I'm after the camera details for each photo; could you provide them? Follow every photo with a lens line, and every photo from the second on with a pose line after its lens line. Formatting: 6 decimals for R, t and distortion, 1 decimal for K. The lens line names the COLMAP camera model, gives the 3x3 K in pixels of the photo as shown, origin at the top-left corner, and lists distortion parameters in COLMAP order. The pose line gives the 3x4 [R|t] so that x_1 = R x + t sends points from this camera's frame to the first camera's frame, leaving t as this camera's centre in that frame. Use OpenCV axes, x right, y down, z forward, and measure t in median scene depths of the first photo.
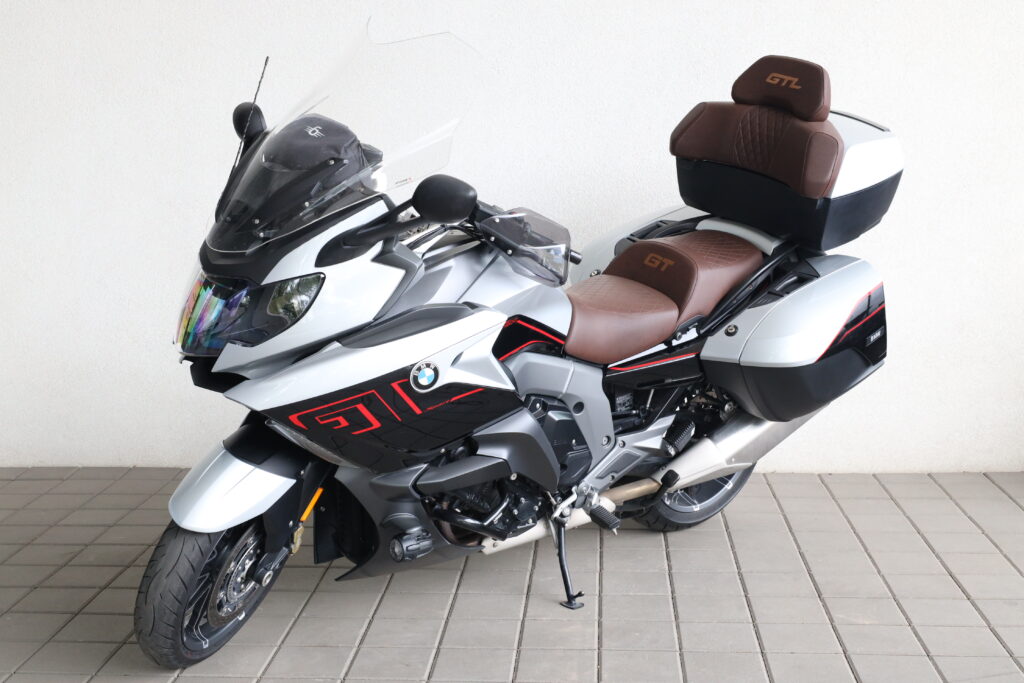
lens RADIAL K [[1334.7, 0, 514.4], [0, 1334.7, 341.8], [0, 0, 1]] dist [0.007002, 0.000000]
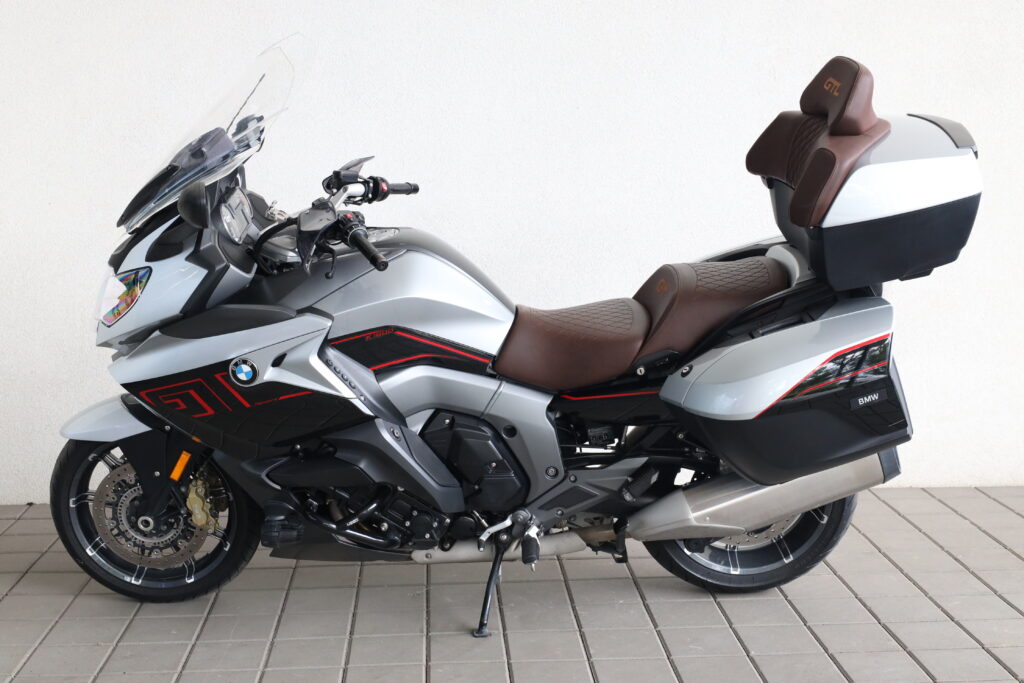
lens RADIAL K [[1334.7, 0, 513.4], [0, 1334.7, 341.4], [0, 0, 1]] dist [0.007002, 0.000000]
pose [[0.790948, 0.097840, -0.604010, 0.739359], [-0.103257, 0.994319, 0.025850, -0.047736], [0.603108, 0.041922, 0.796557, 0.279804]]
